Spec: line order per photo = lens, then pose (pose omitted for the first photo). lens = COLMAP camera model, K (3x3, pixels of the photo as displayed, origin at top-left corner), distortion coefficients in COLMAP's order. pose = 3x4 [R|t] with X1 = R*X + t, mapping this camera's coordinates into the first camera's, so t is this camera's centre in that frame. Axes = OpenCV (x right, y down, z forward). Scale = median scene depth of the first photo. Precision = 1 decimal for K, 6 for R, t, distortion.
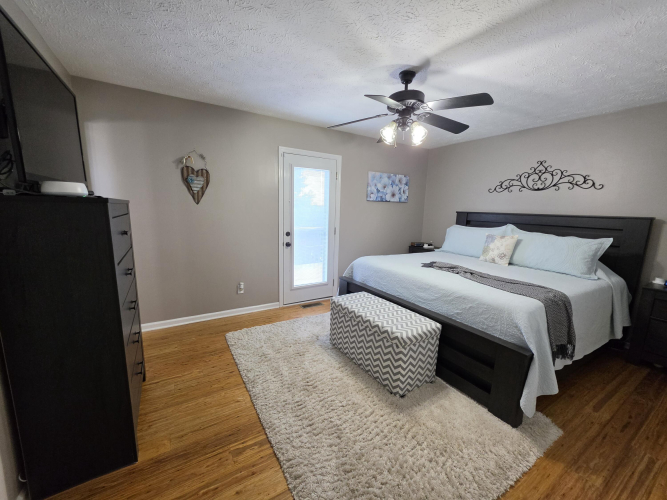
lens RADIAL K [[268.7, 0, 323.5], [0, 268.7, 251.9], [0, 0, 1]] dist [-0.001968, 0.000133]
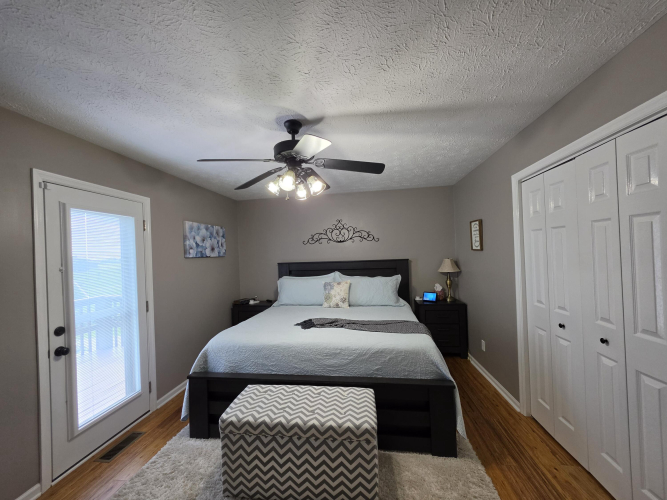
lens RADIAL K [[268.7, 0, 331.0], [0, 268.7, 251.7], [0, 0, 1]] dist [-0.001968, 0.000133]
pose [[0.628976, -0.042973, 0.776236, -0.213665], [0.179393, 0.979547, -0.091132, -0.081561], [-0.756444, 0.196572, 0.623821, 0.263059]]
